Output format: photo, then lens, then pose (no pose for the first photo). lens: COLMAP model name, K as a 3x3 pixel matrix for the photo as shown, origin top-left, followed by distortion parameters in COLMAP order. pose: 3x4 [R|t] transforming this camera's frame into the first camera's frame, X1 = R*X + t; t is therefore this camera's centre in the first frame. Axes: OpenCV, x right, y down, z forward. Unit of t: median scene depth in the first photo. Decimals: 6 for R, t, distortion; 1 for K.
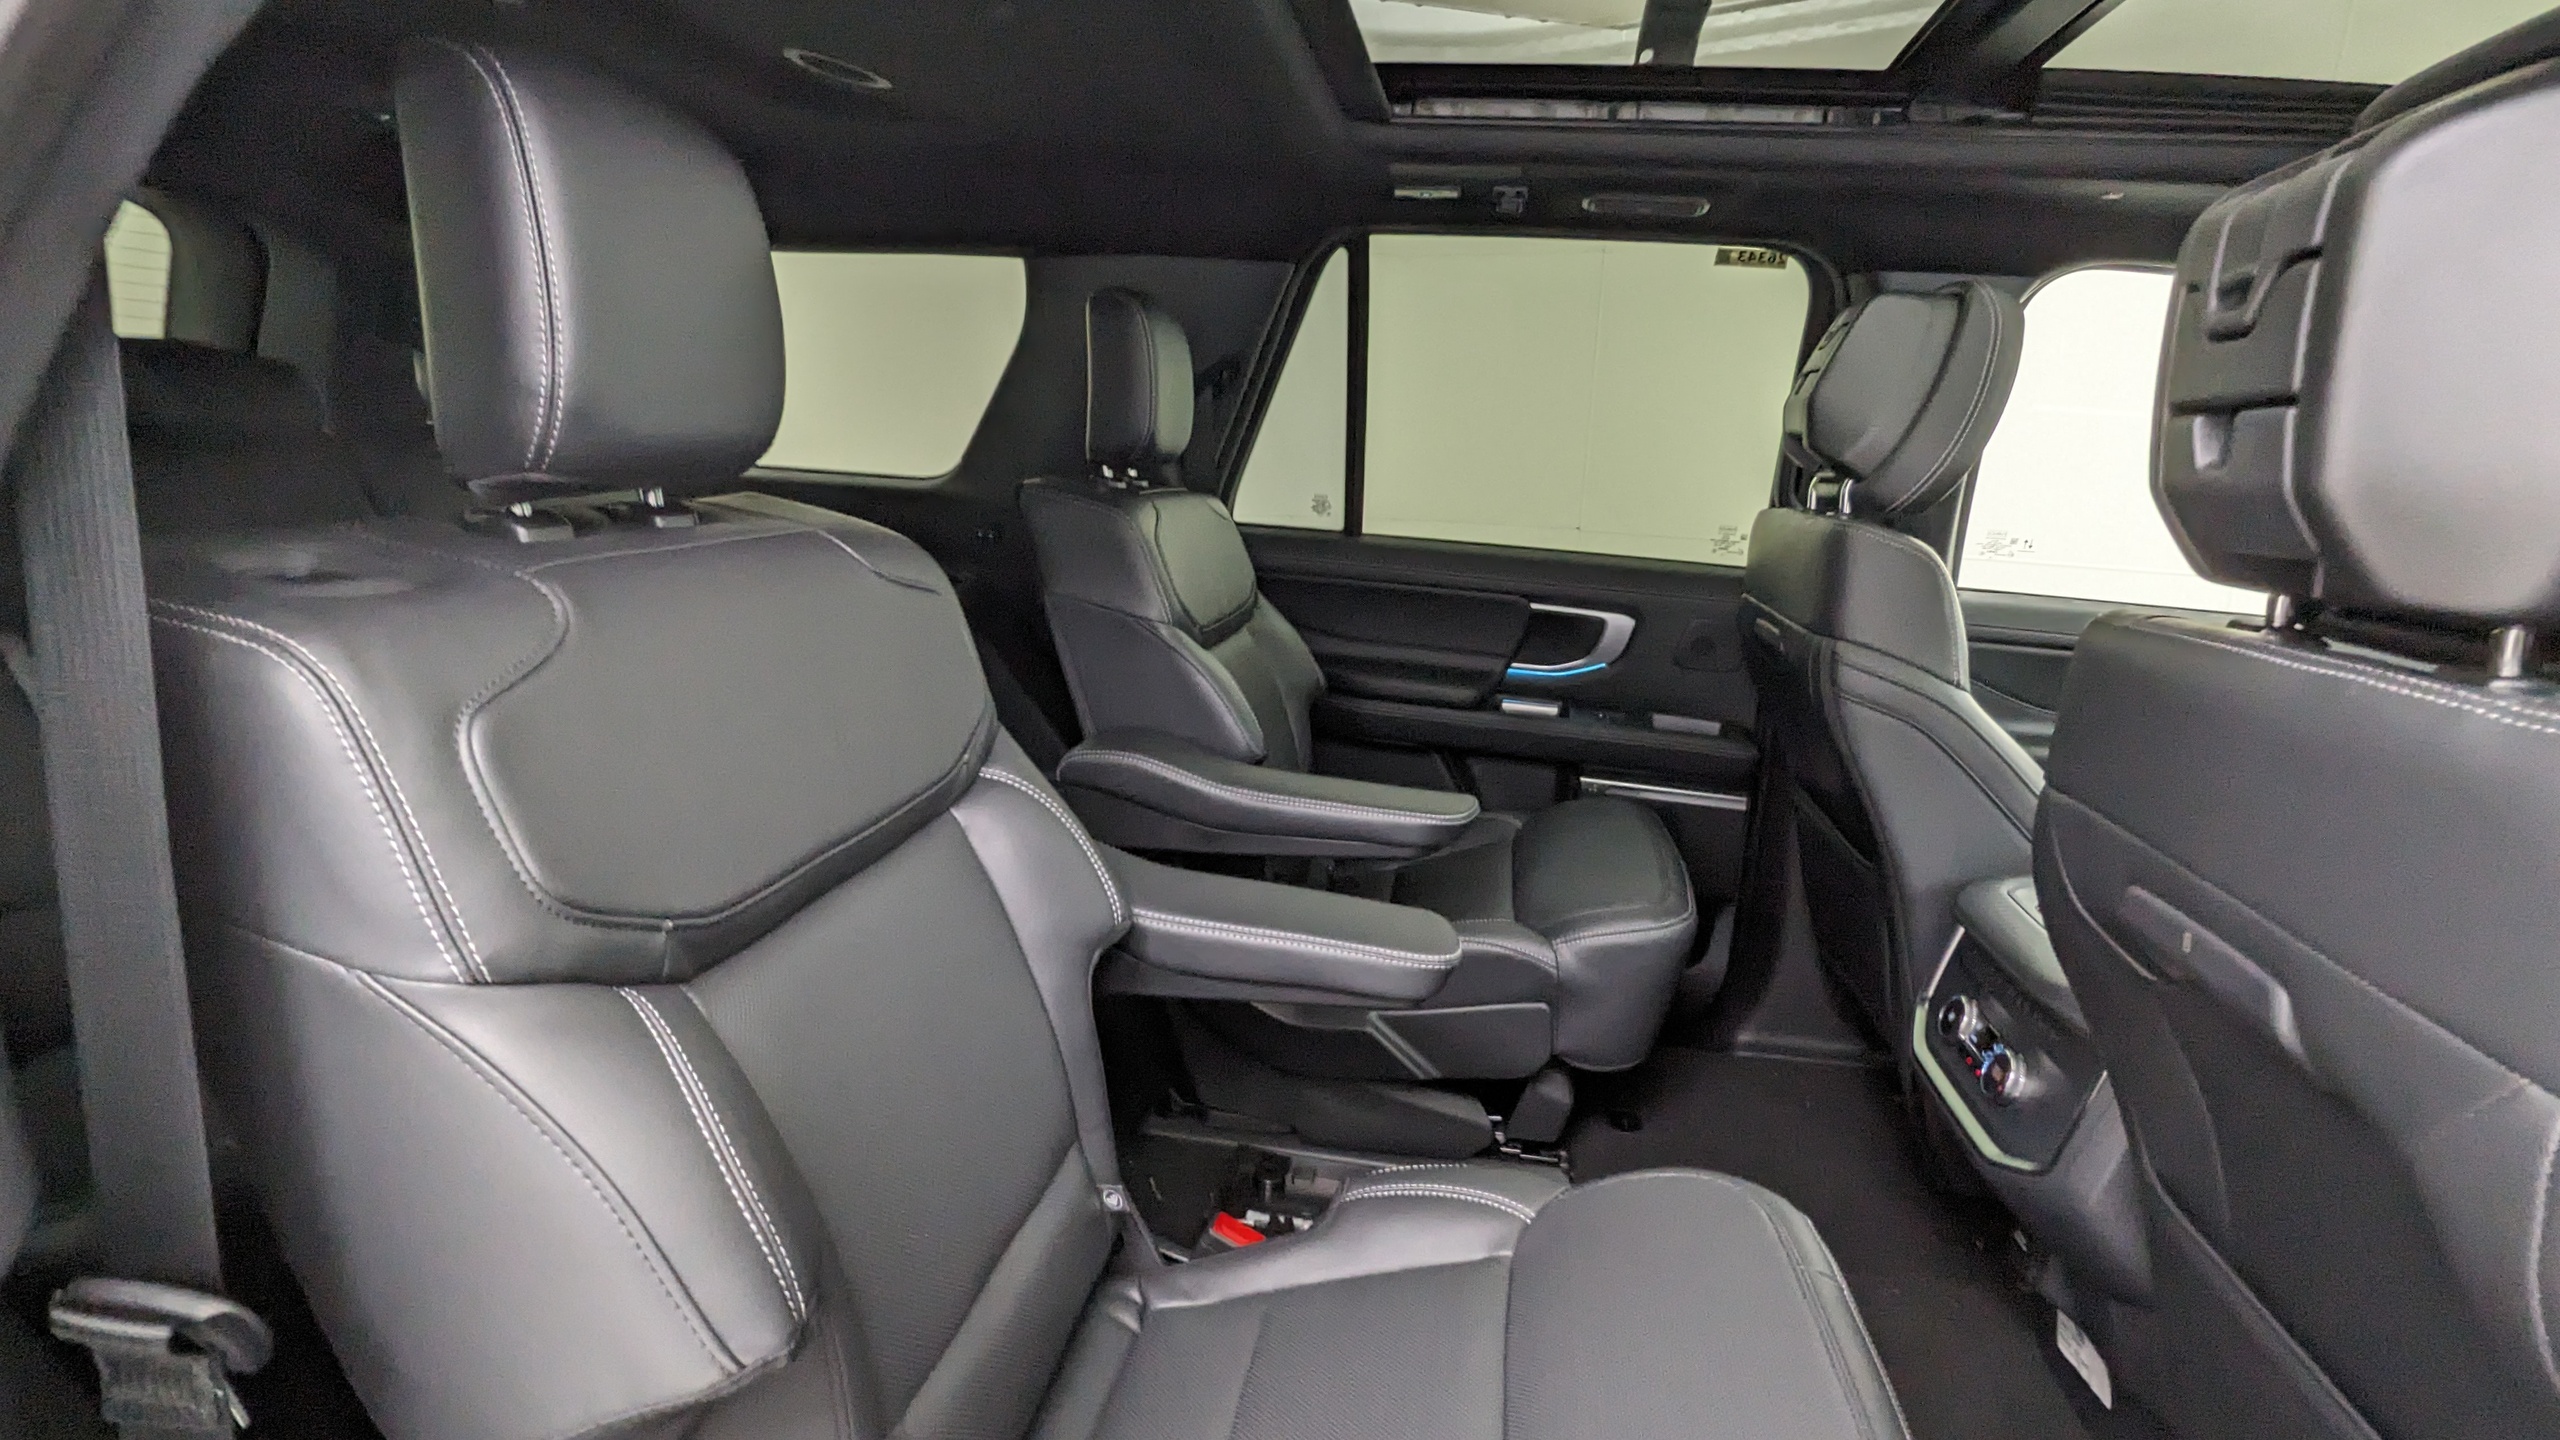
lens RADIAL K [[1230.3, 0, 1280.0], [0, 1230.3, 720.0], [0, 0, 1]] dist [0.002251, -0.001062]
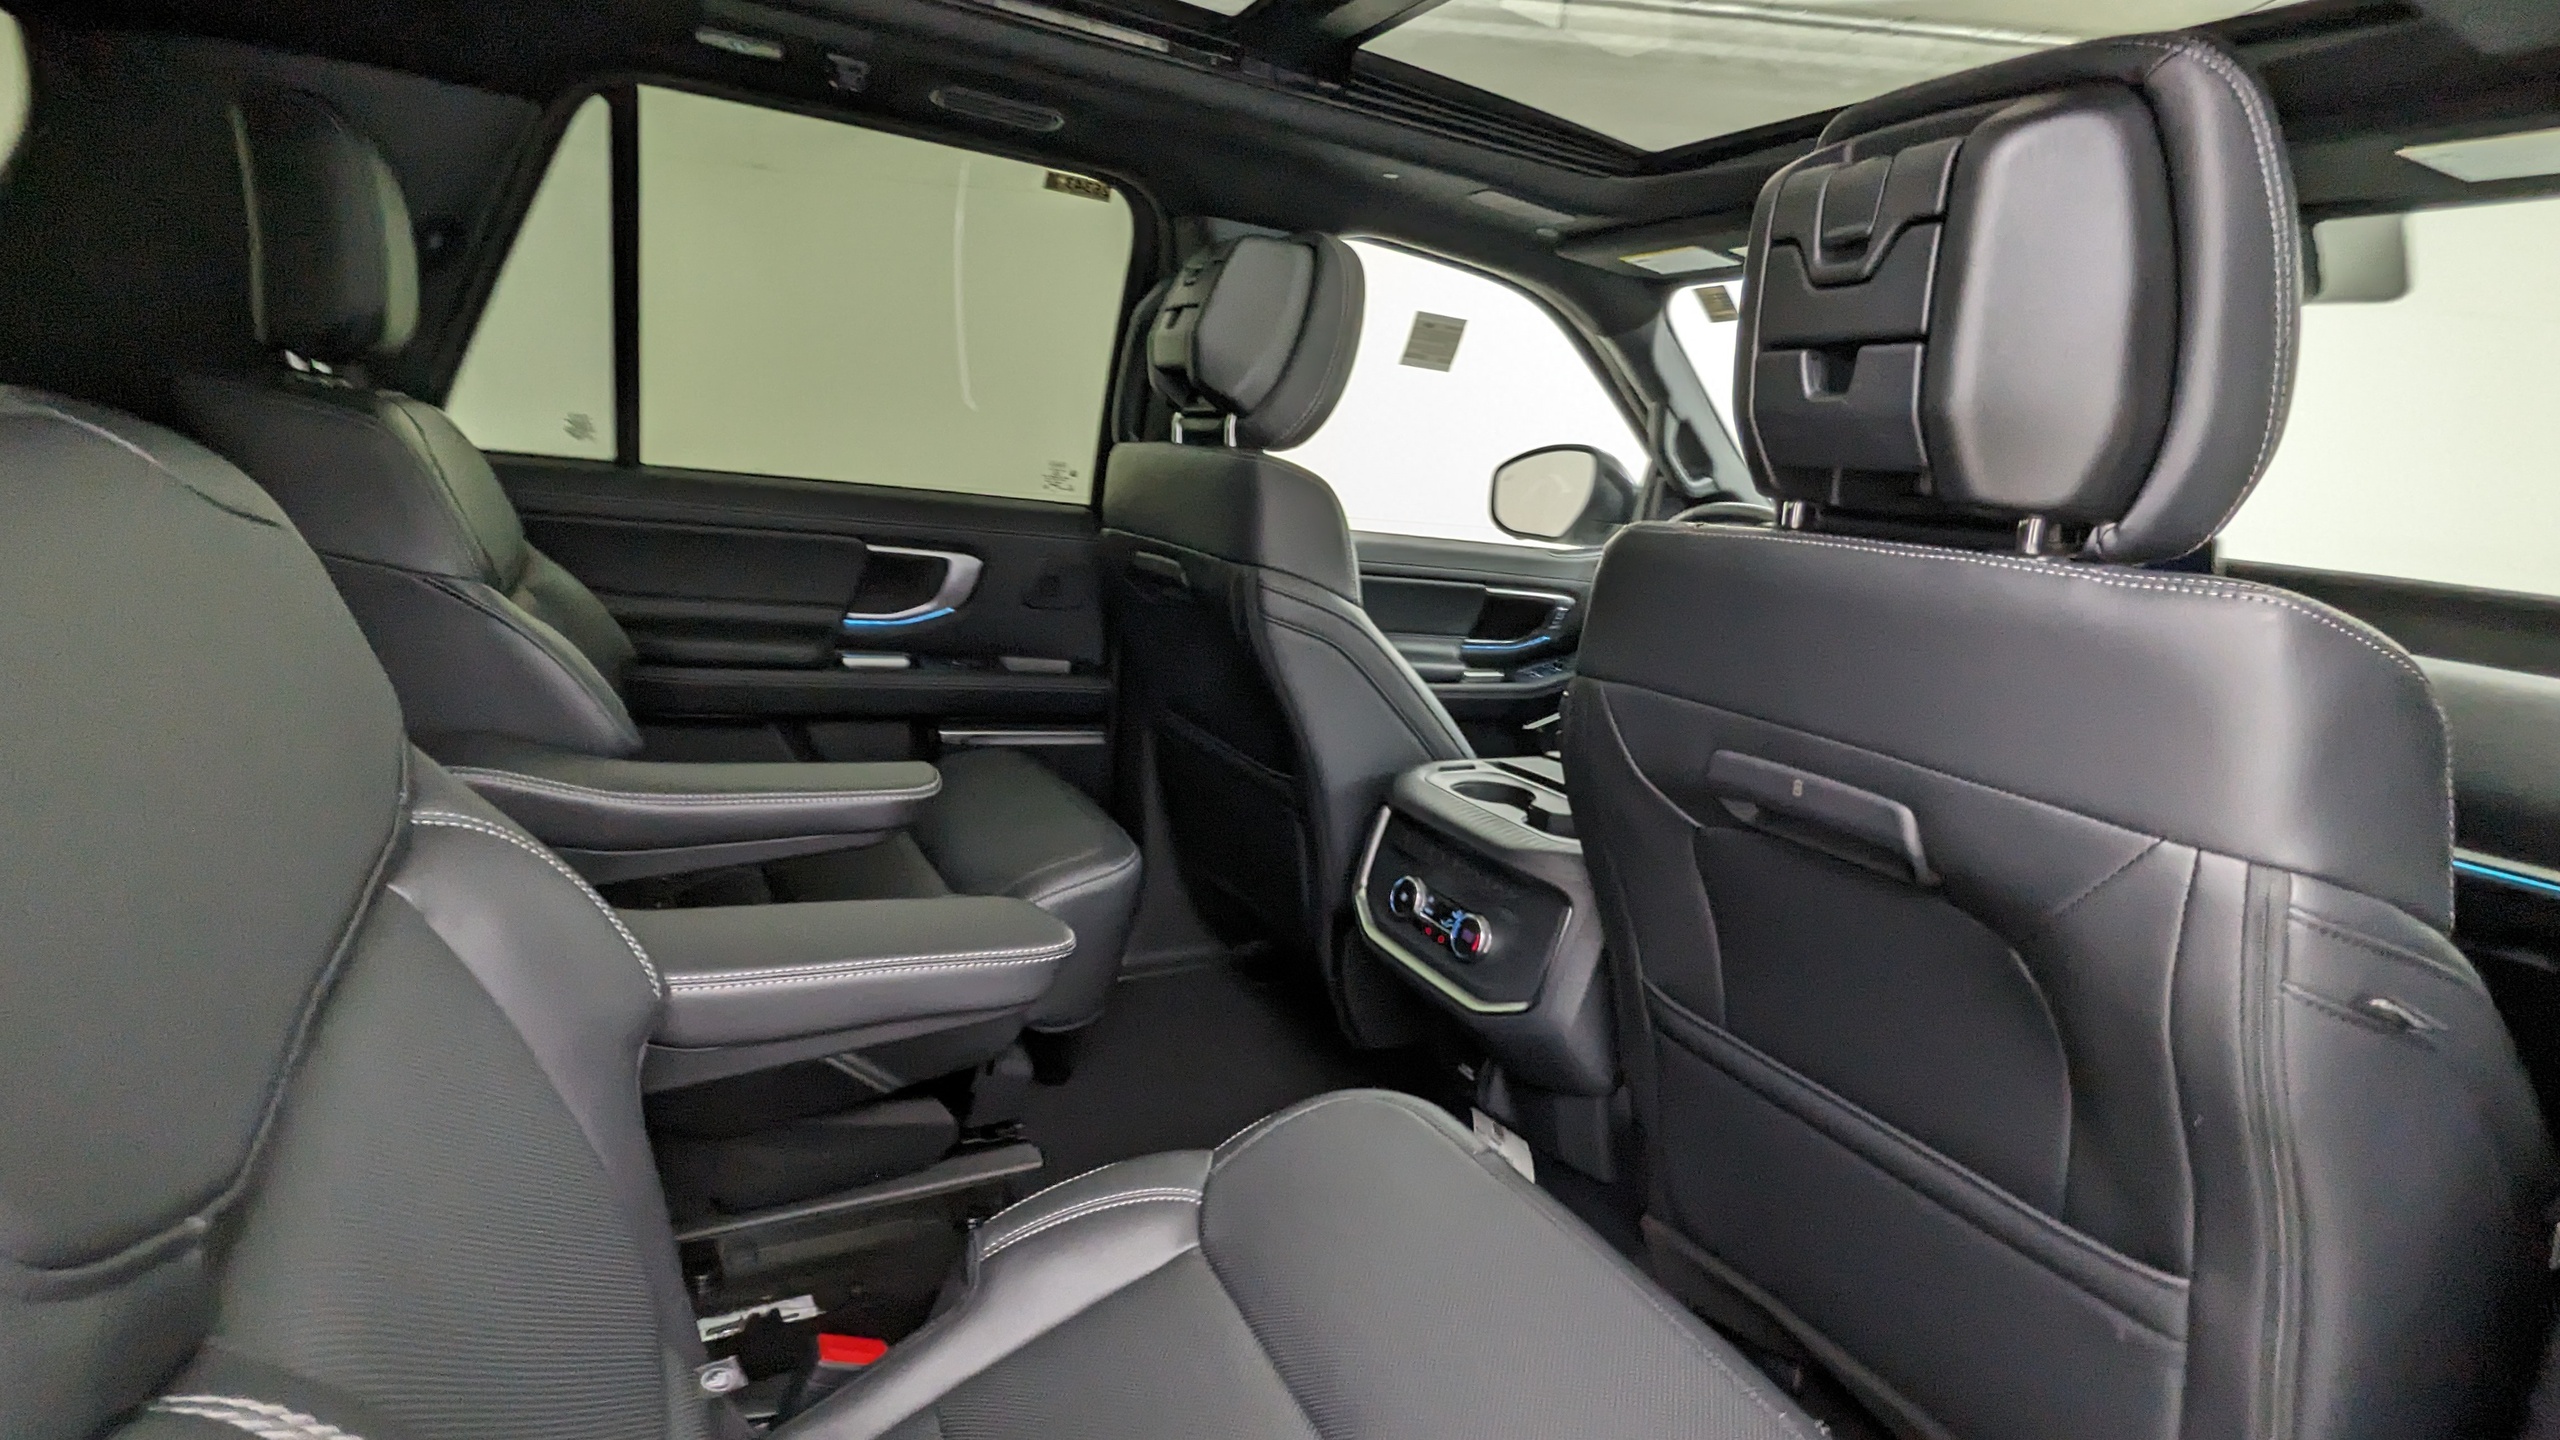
lens RADIAL K [[1230.3, 0, 1280.0], [0, 1230.3, 720.0], [0, 0, 1]] dist [0.002251, -0.001062]
pose [[0.783513, -0.113802, 0.610865, -0.171671], [0.088219, 0.993500, 0.071934, -0.008542], [-0.615081, -0.002471, 0.788460, 0.148401]]
